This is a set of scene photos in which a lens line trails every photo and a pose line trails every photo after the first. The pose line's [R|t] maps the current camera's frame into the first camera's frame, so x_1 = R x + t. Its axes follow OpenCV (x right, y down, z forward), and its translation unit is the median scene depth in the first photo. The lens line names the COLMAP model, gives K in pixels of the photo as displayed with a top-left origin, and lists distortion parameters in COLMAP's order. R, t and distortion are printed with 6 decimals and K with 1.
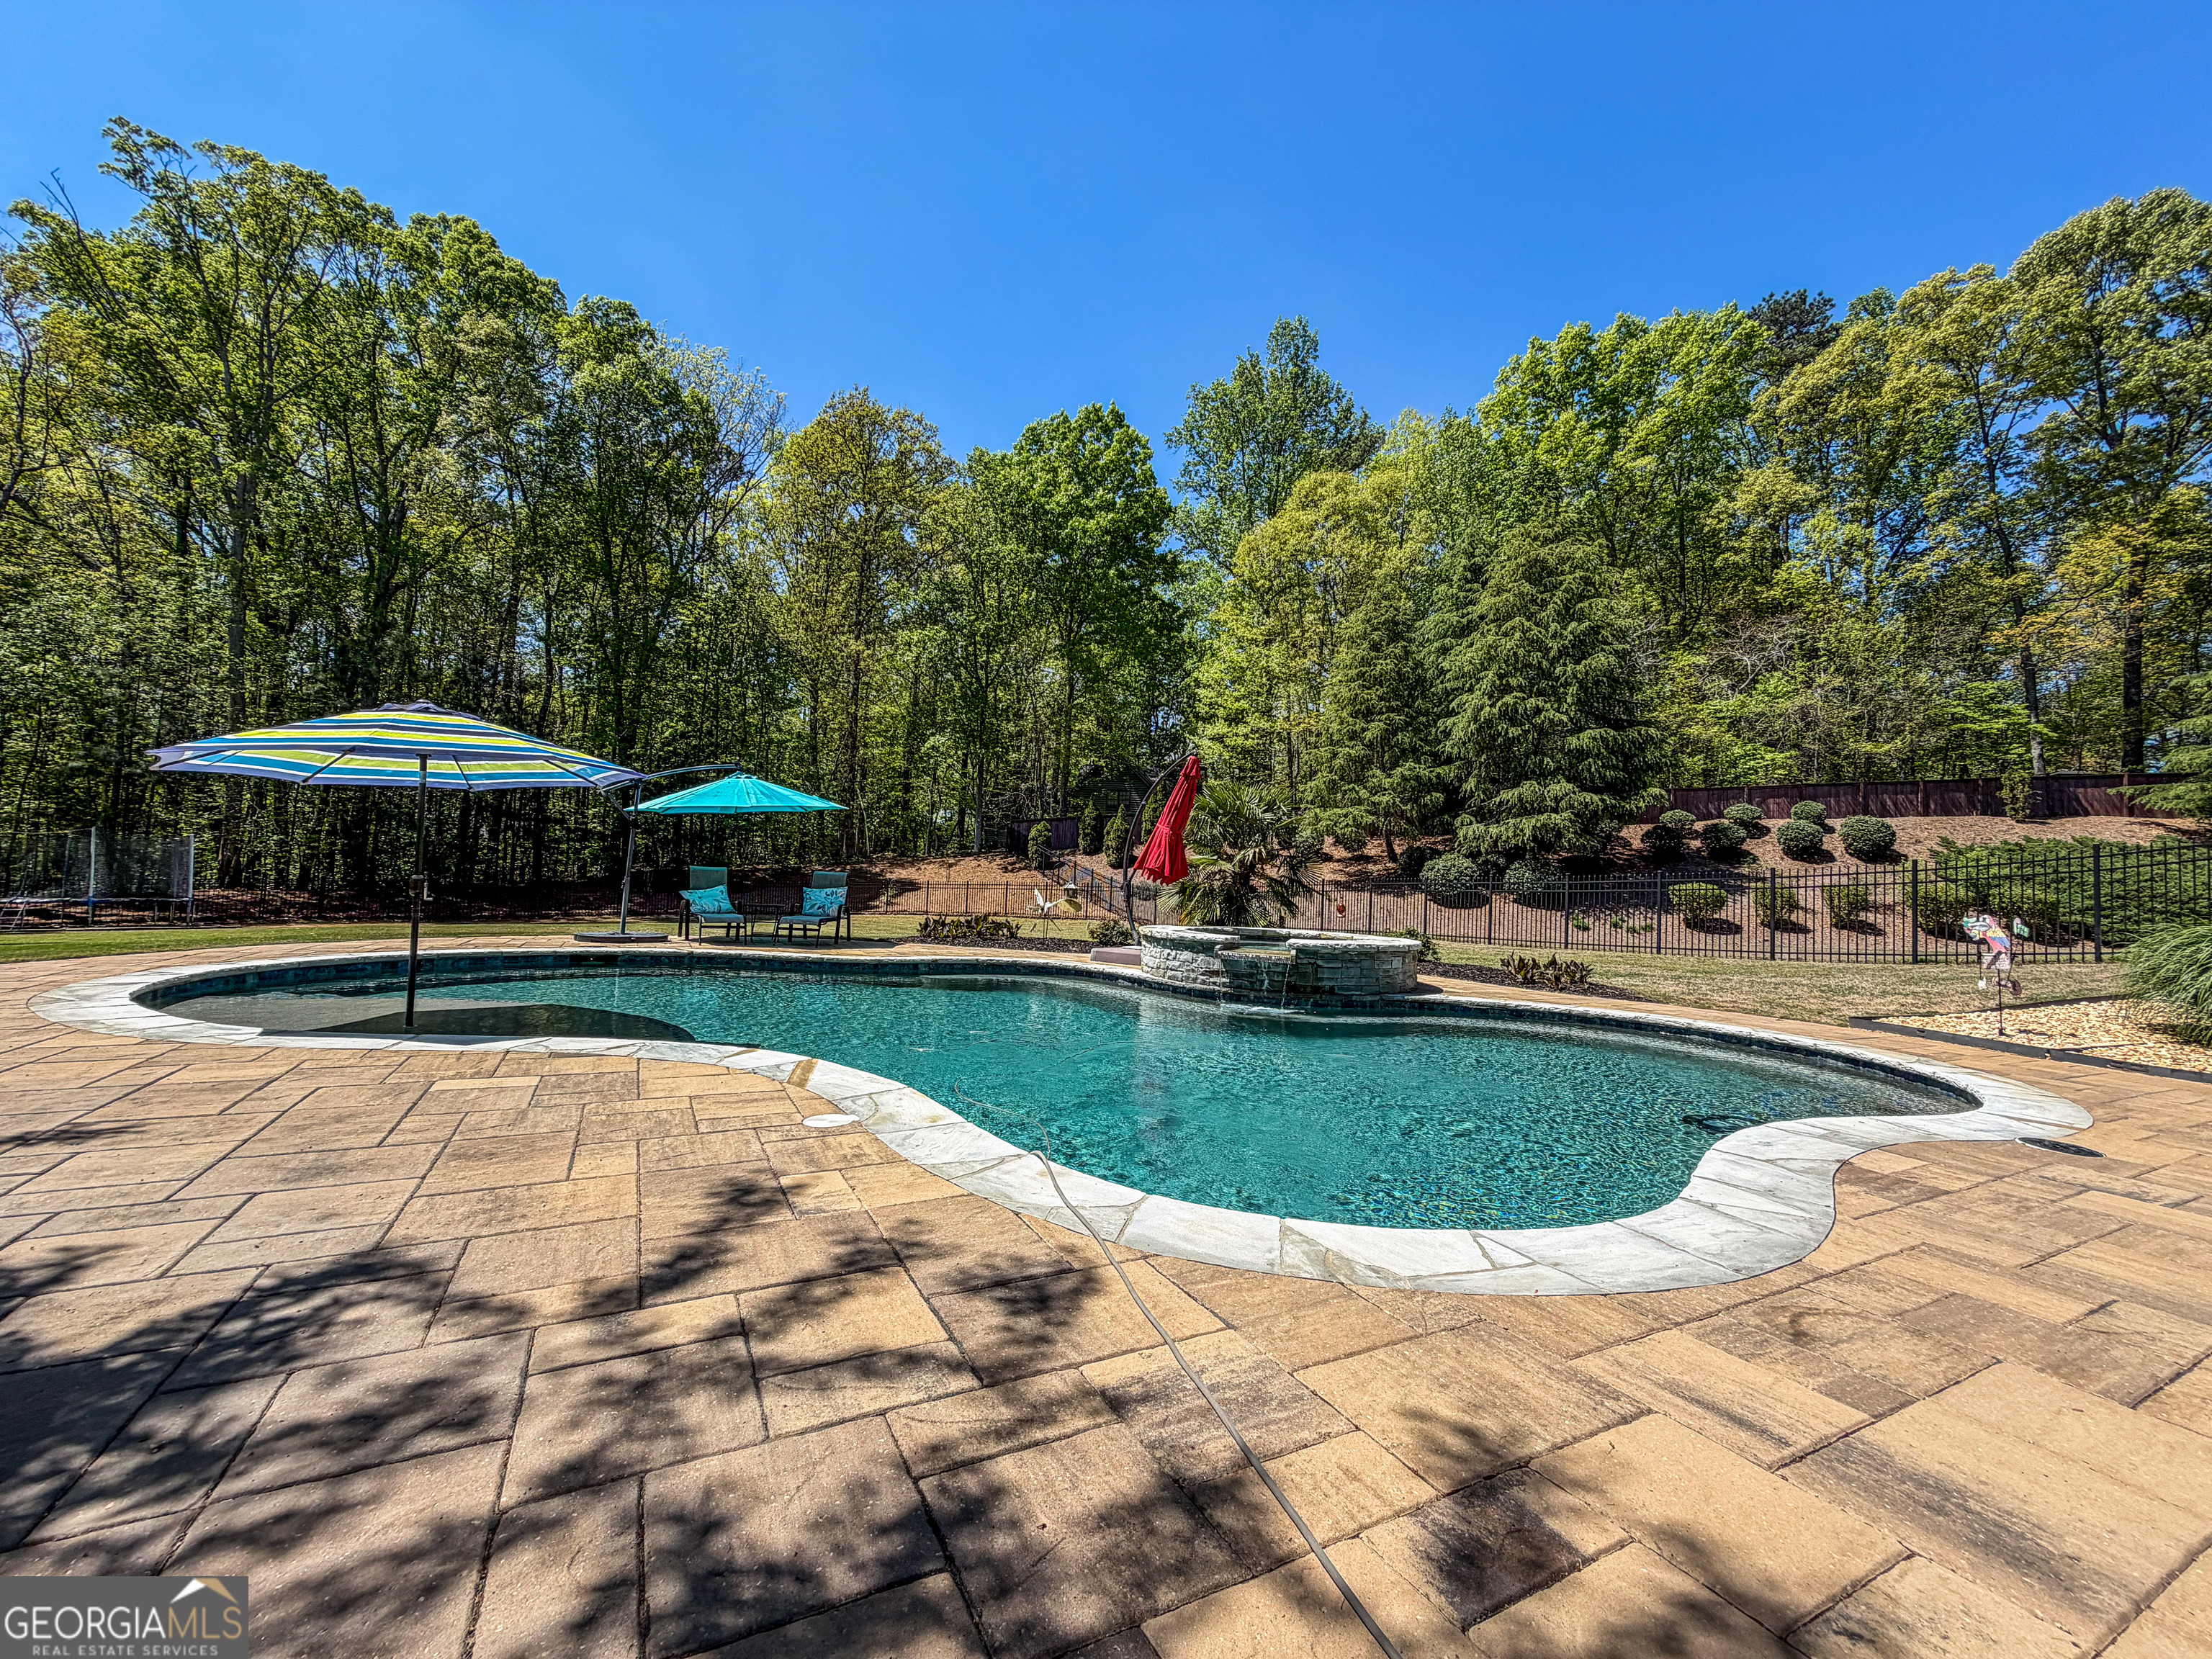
lens RADIAL K [[883.1, 0, 1097.3], [0, 883.1, 827.7], [0, 0, 1]] dist [0.000352, -0.000215]
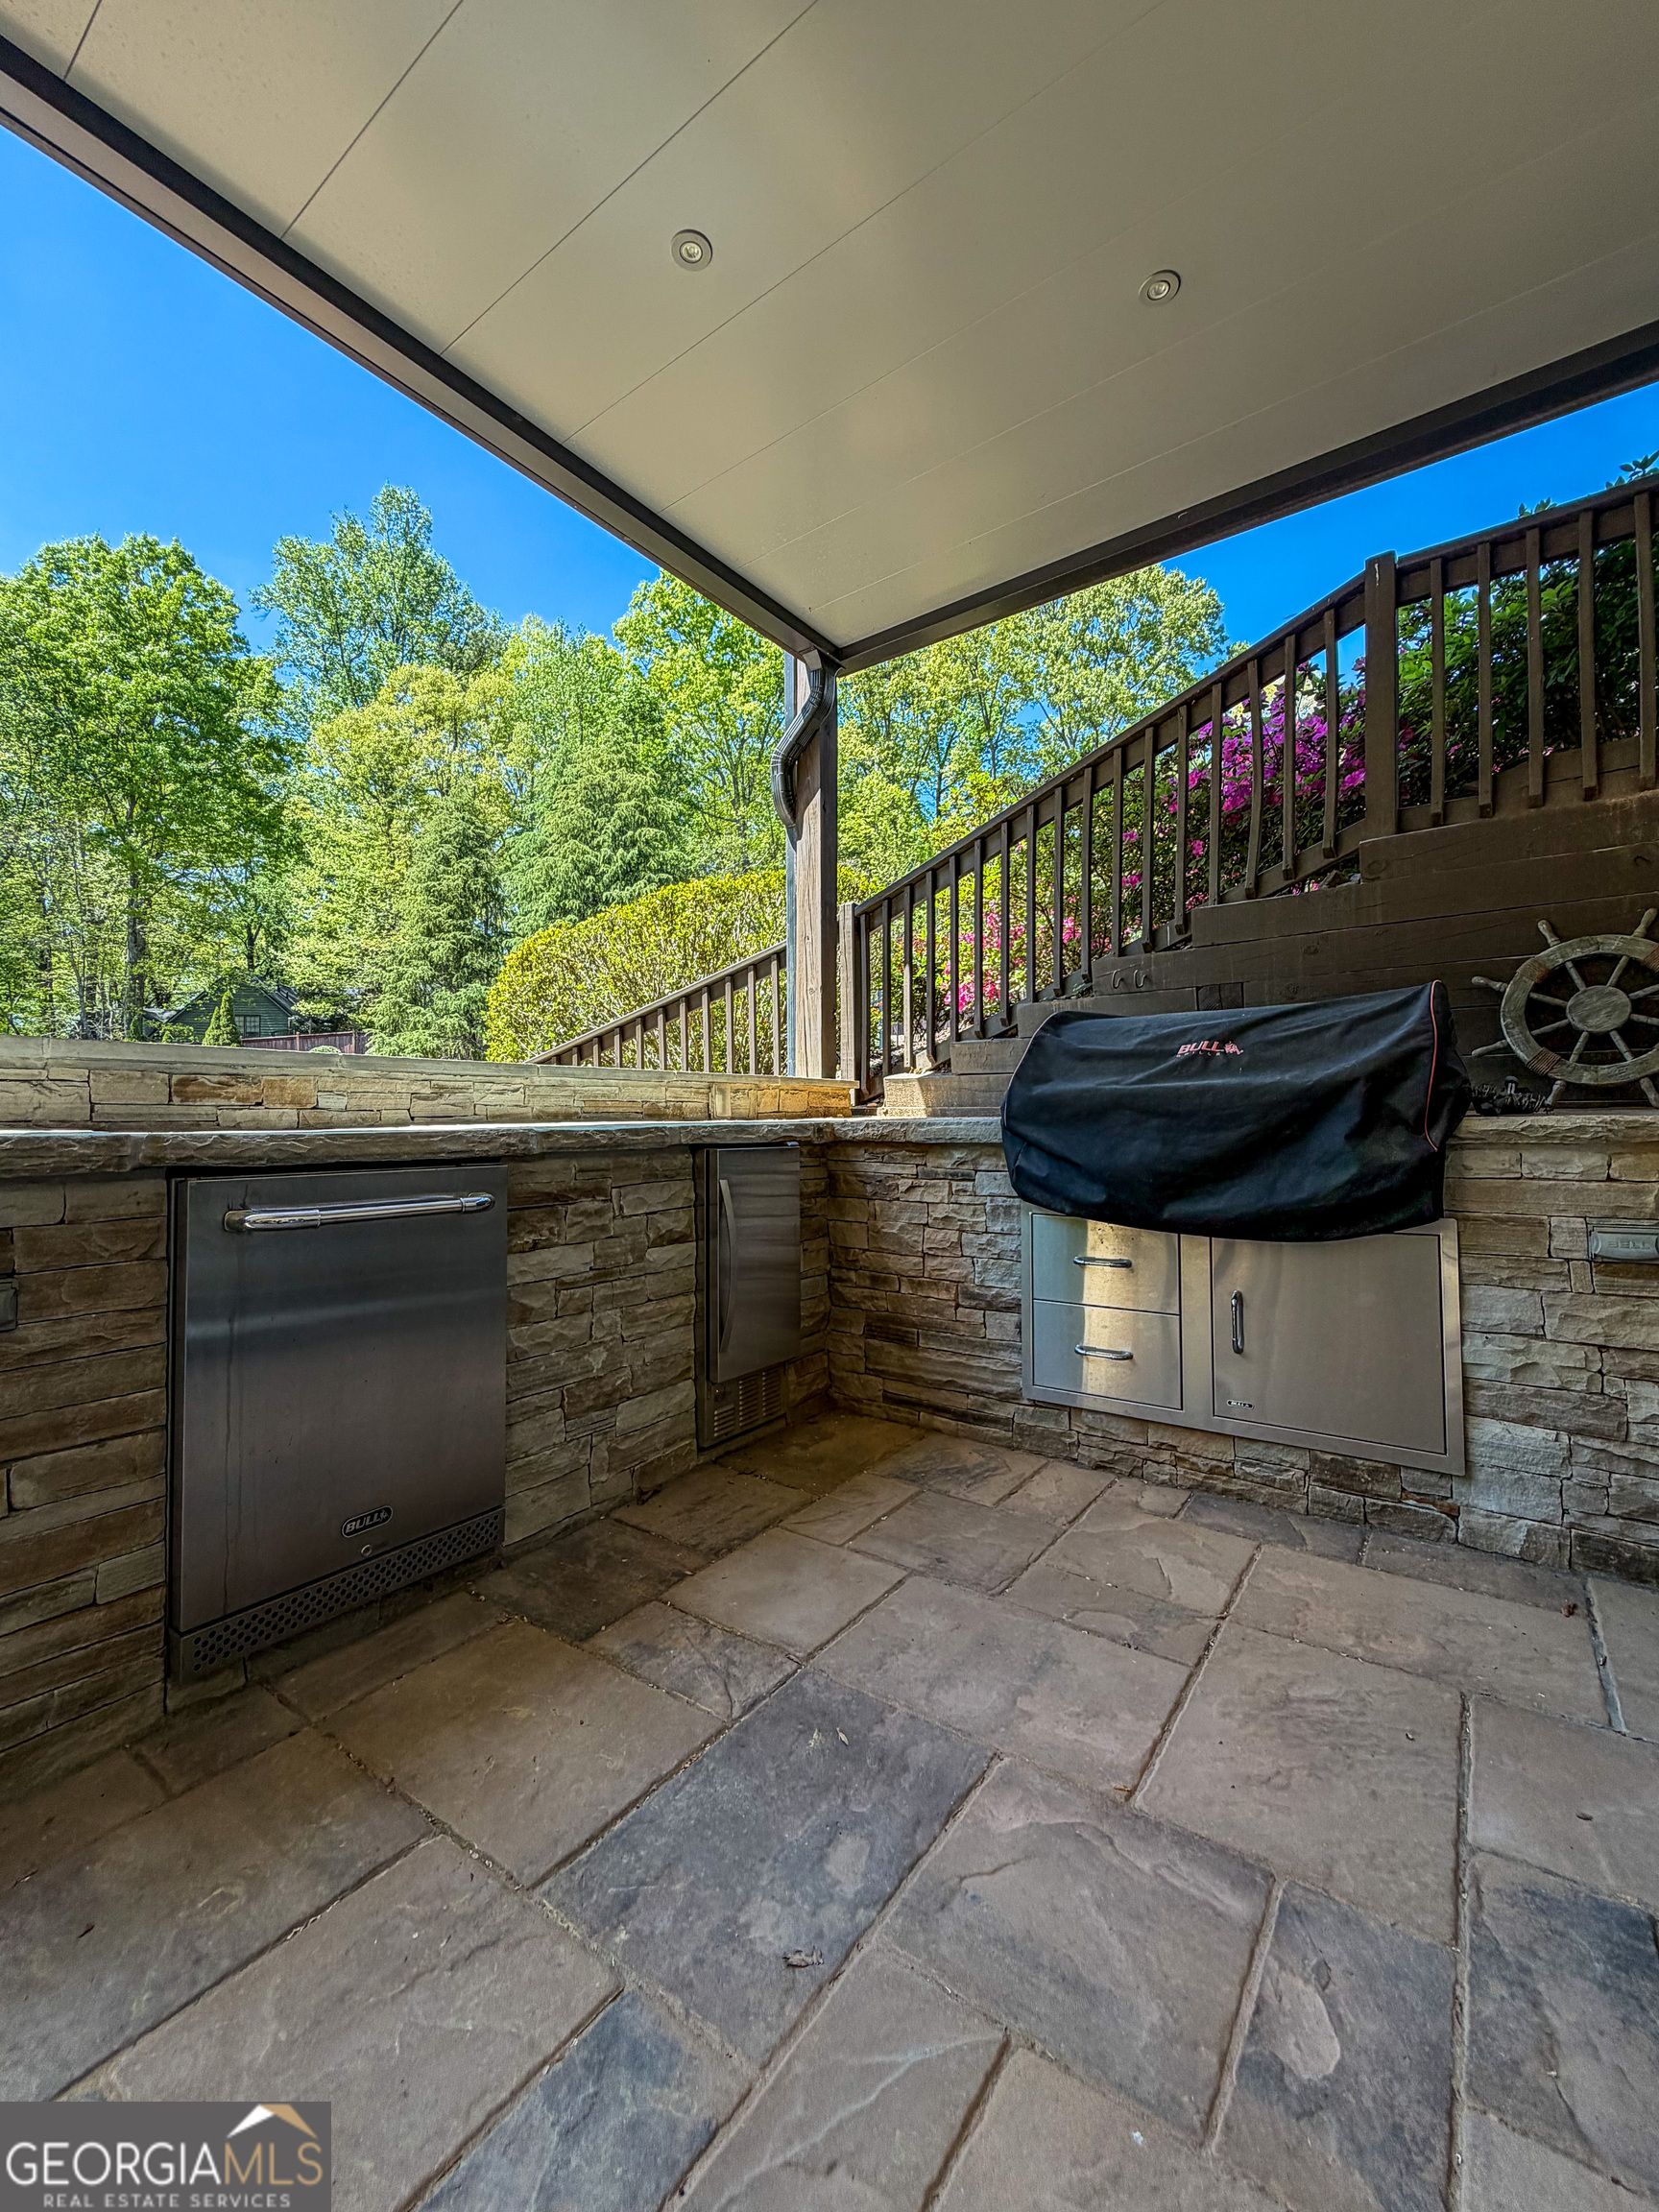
lens RADIAL K [[905.9, 0, 831.9], [0, 905.9, 1095.9], [0, 0, 1]] dist [0.000685, -0.000146]
pose [[0.892347, -0.044048, 0.449196, 0.238624], [0.023538, 0.998414, 0.051144, 0.006447], [-0.450736, -0.035065, 0.891968, -0.059292]]
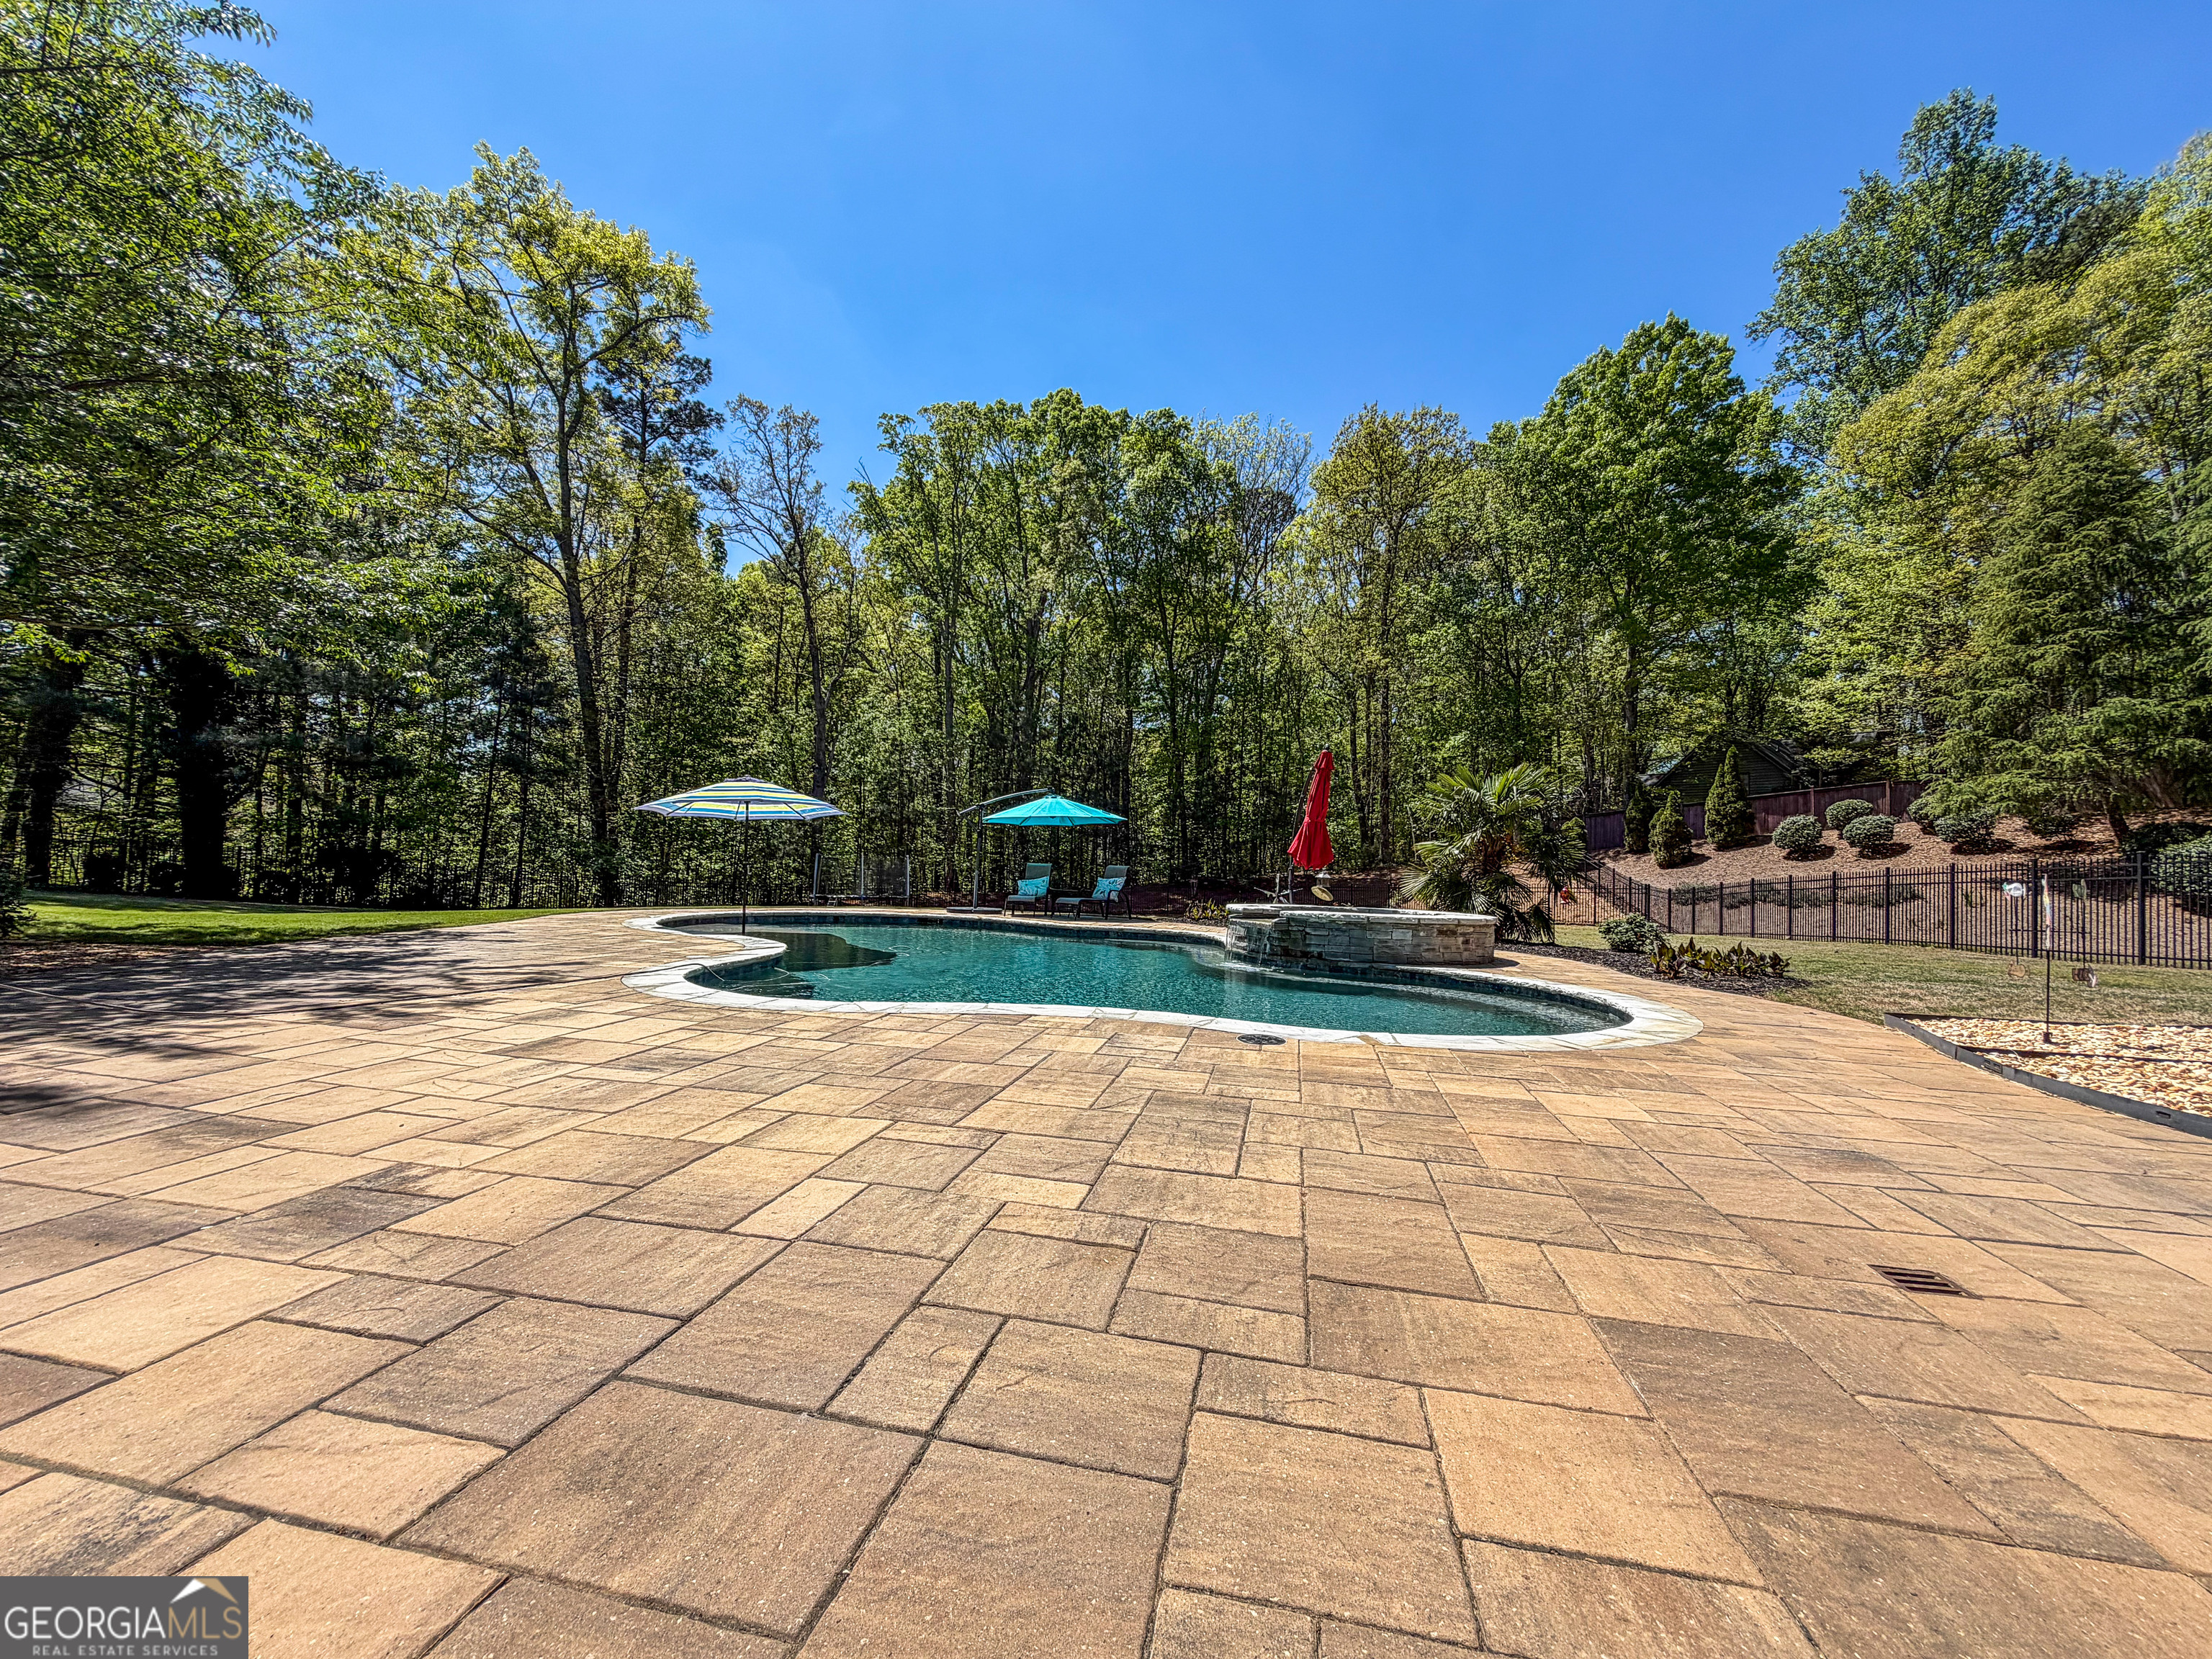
lens RADIAL K [[897.0, 0, 1093.4], [0, 897.0, 827.9], [0, 0, 1]] dist [0.001336, -0.000141]
pose [[0.764207, -0.048420, -0.643151, 0.184091], [0.040601, 0.998812, -0.026952, 0.010029], [0.643692, -0.005515, 0.765265, -0.010231]]
